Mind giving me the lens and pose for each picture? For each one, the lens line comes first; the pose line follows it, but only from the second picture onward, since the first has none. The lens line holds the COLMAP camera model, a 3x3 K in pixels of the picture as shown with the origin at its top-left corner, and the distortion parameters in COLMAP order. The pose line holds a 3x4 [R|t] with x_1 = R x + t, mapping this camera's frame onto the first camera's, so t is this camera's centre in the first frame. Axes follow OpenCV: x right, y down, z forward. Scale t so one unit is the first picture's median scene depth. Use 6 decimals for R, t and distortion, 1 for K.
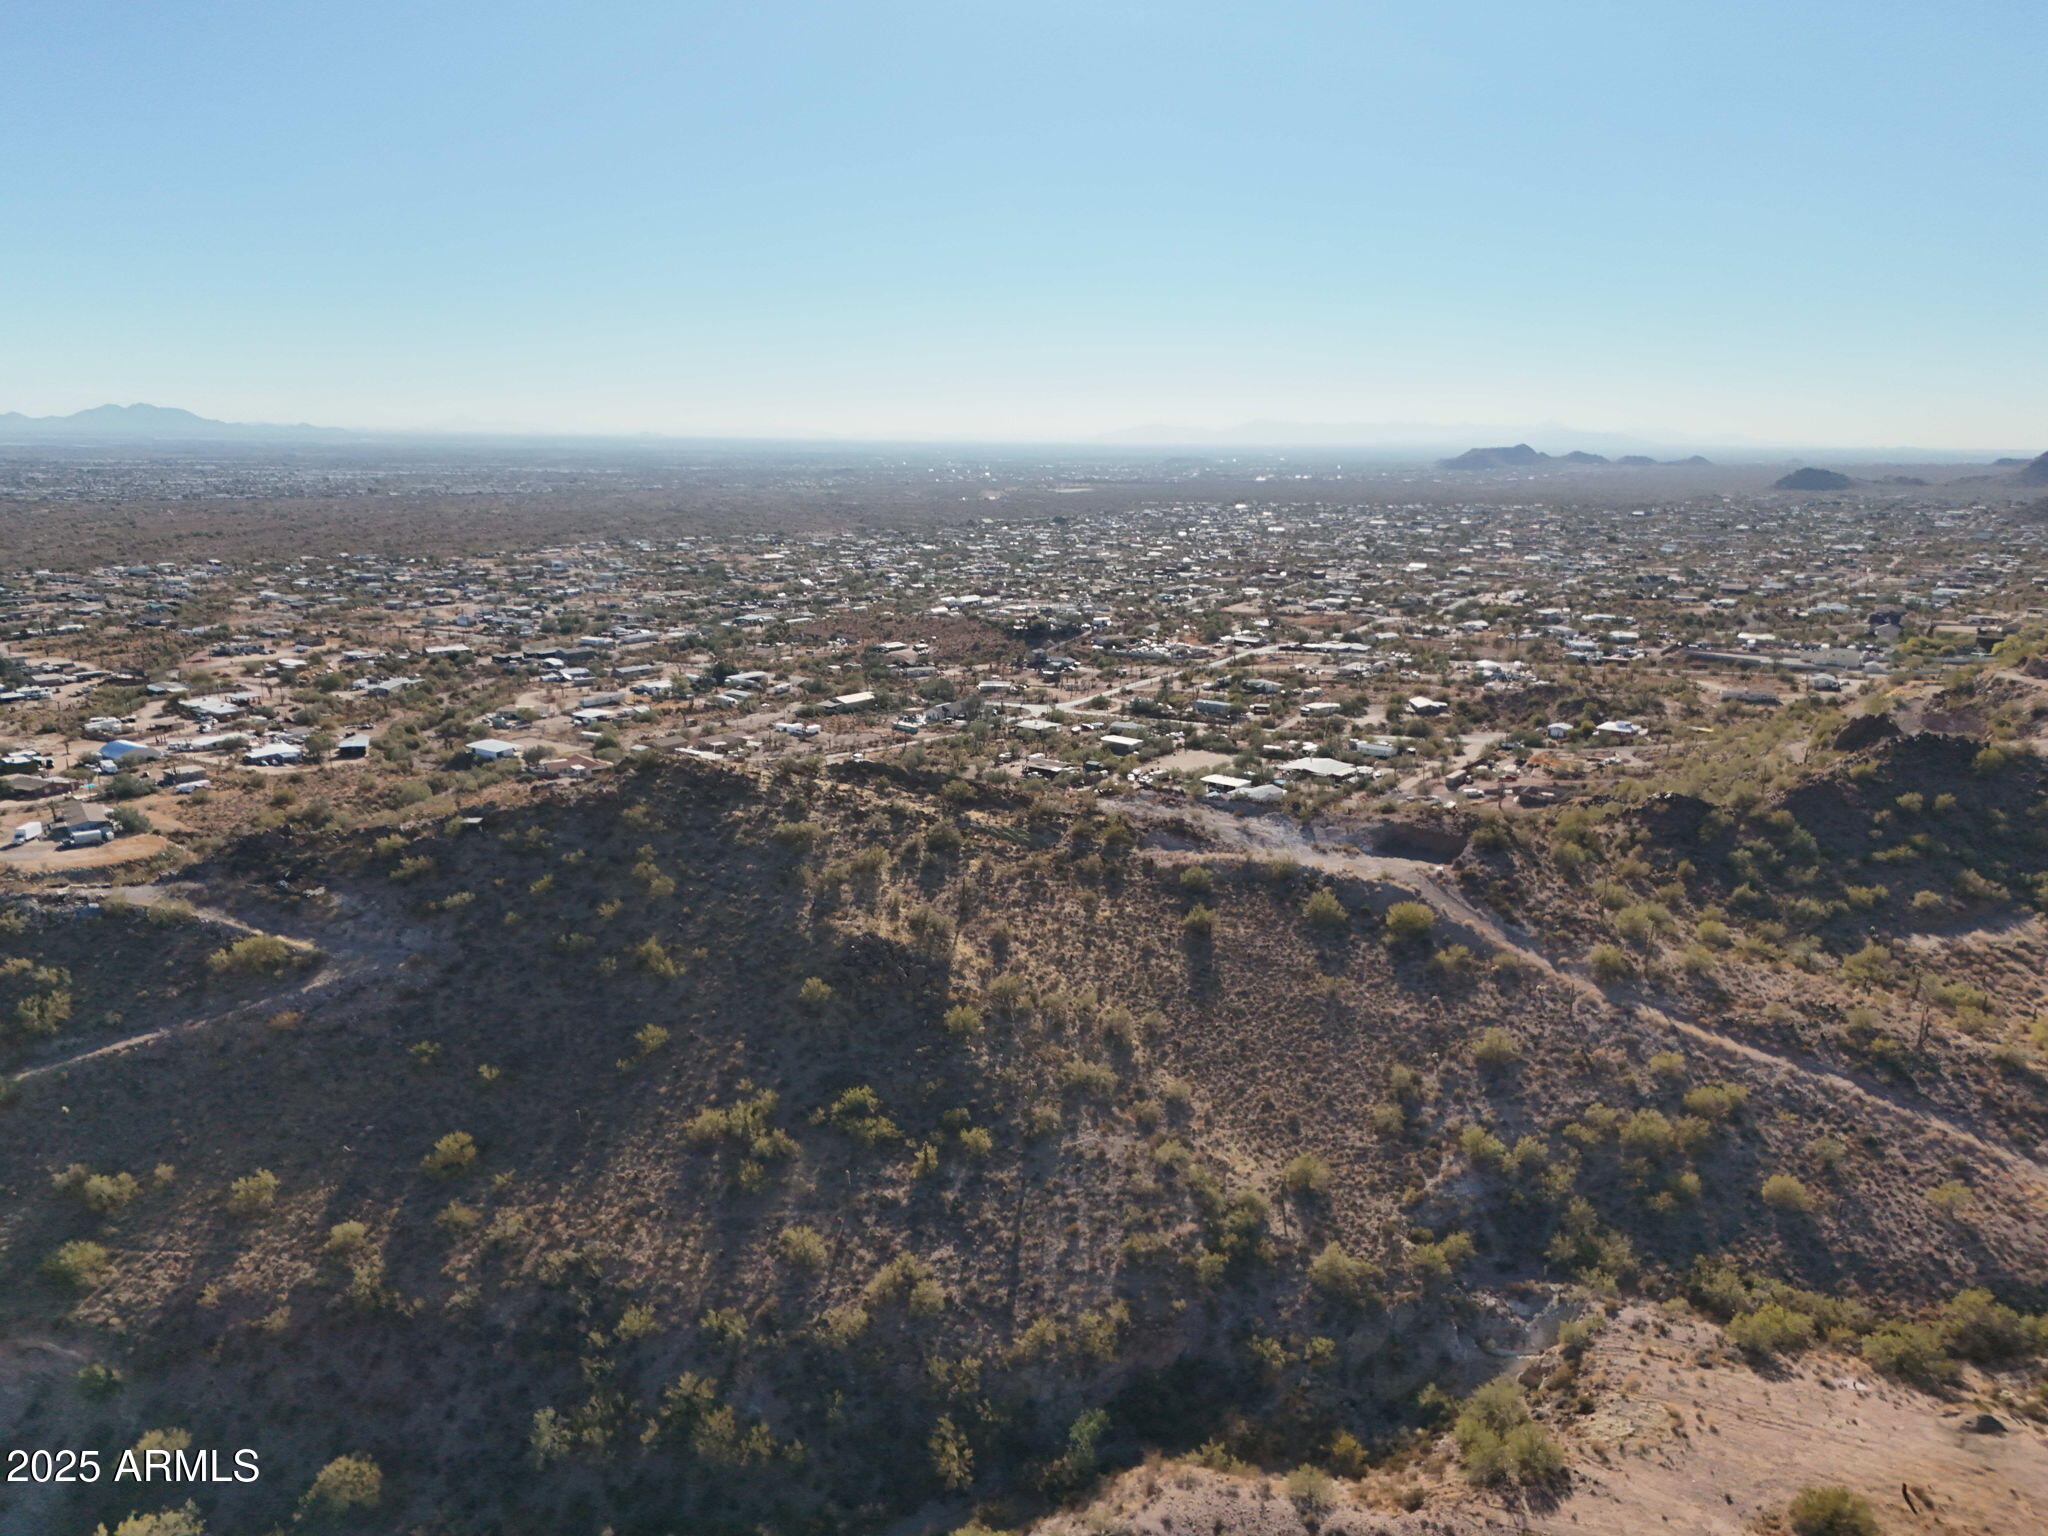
lens RADIAL K [[1502.8, 0, 1026.6], [0, 1502.8, 780.2], [0, 0, 1]] dist [0.077076, -0.077168]
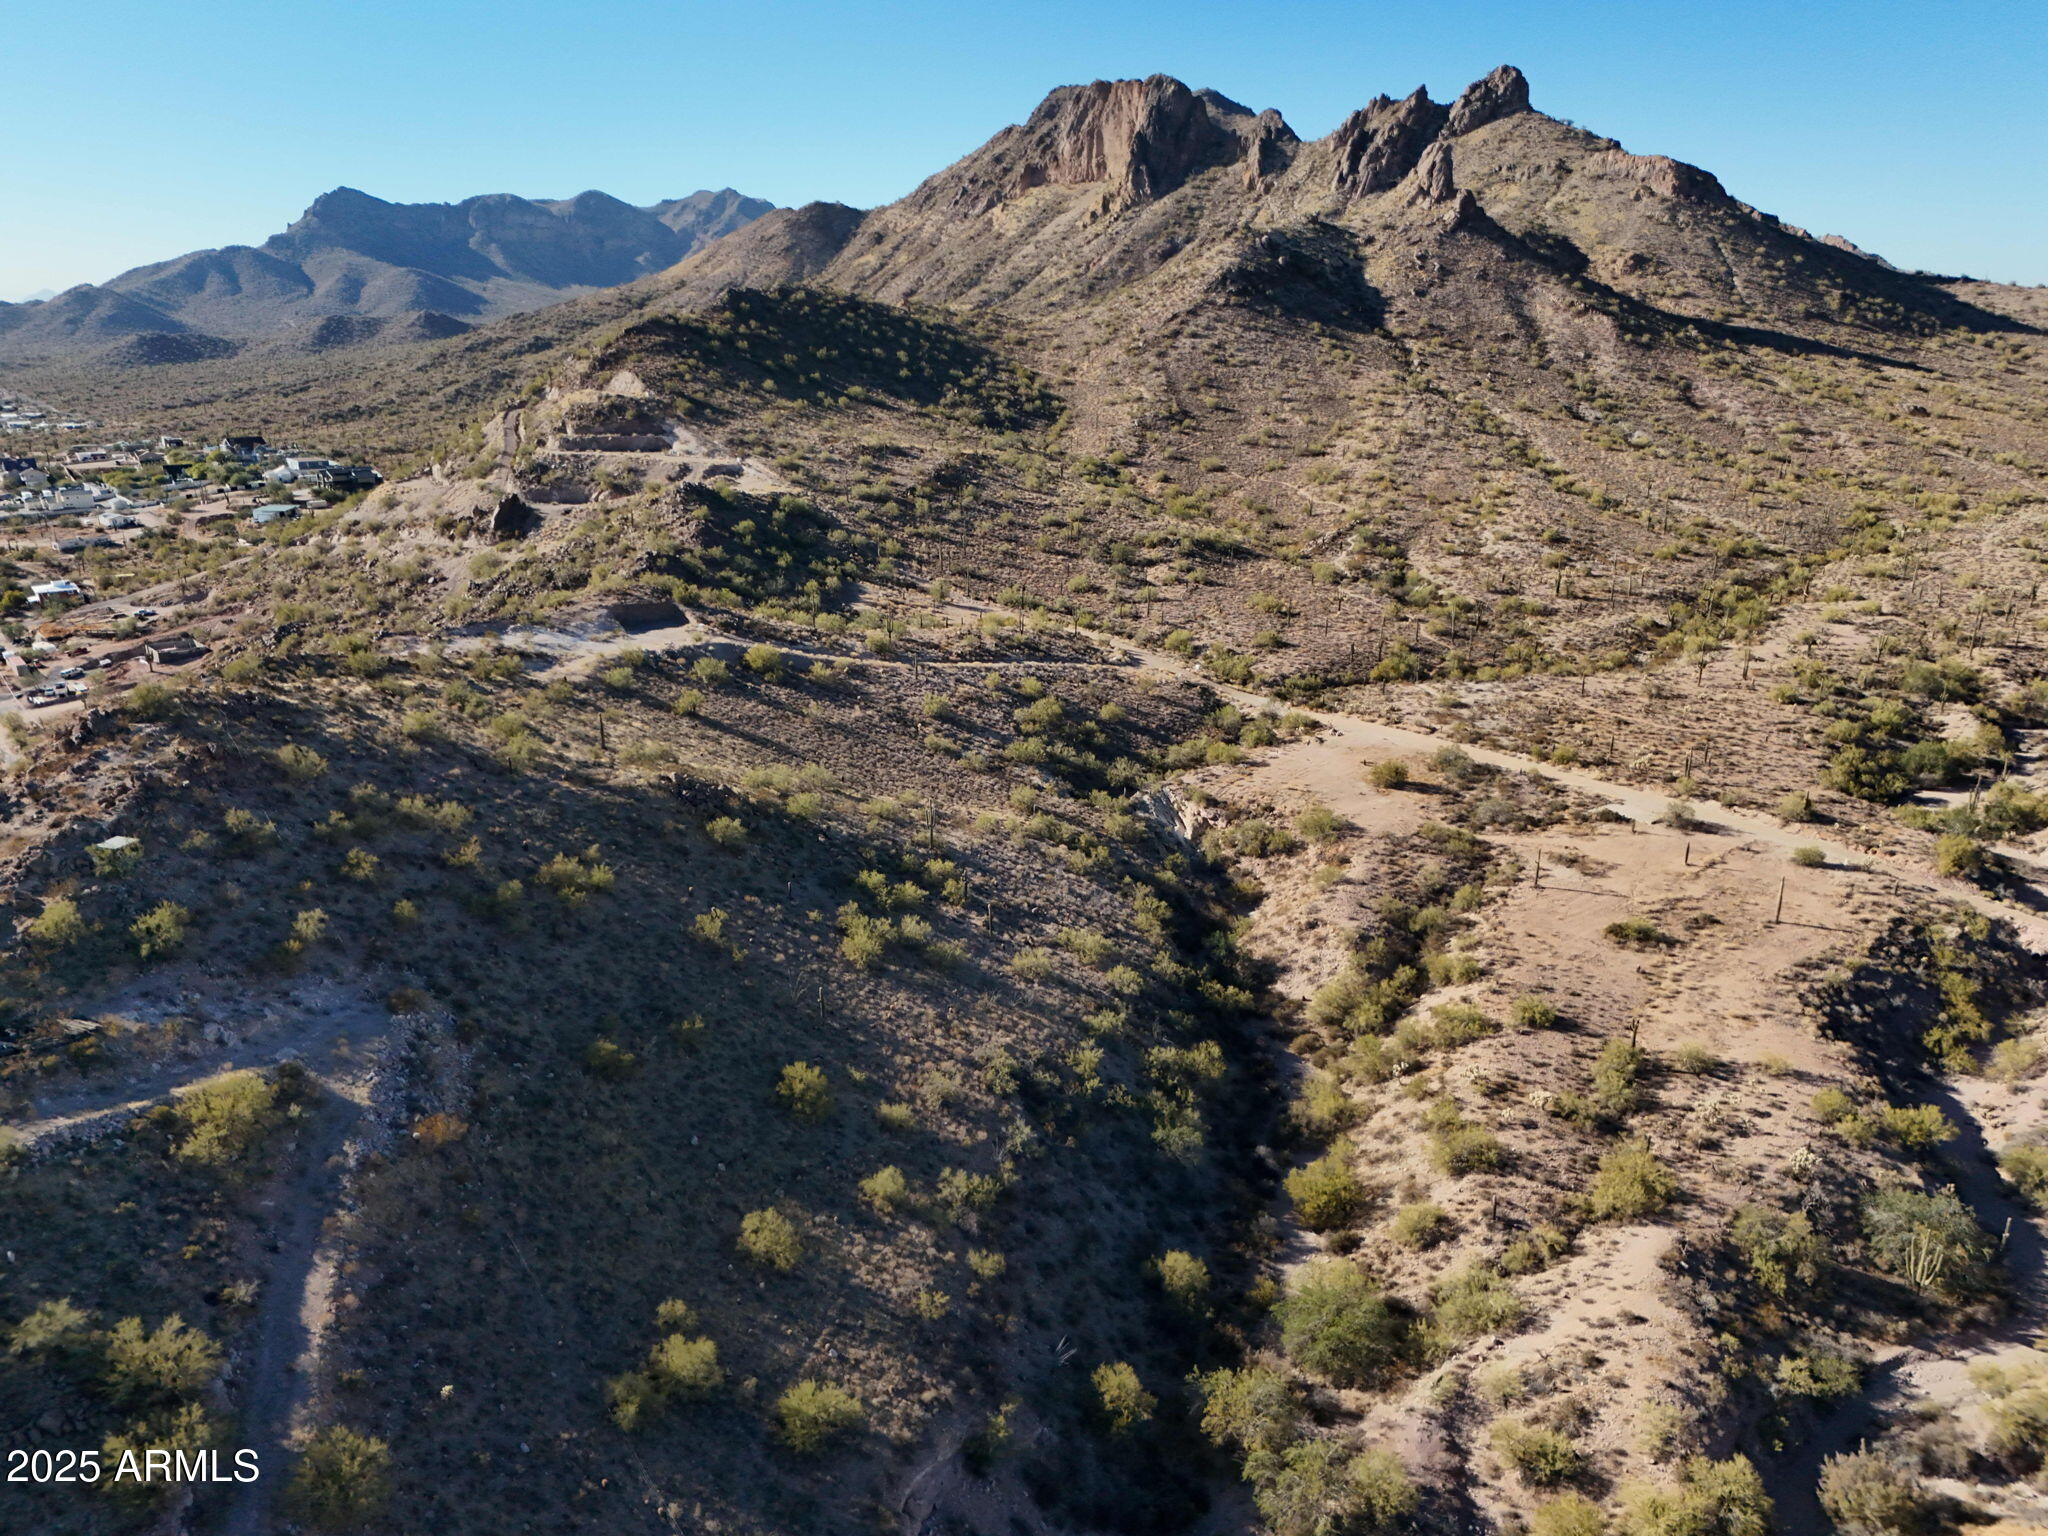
lens RADIAL K [[1502.2, 0, 1026.0], [0, 1502.2, 771.2], [0, 0, 1]] dist [0.091340, -0.096405]
pose [[0.247074, -0.294964, 0.923012, -1.239062], [0.218766, 0.944930, 0.243409, -0.100777], [-0.943979, 0.141783, 0.297996, 0.741870]]
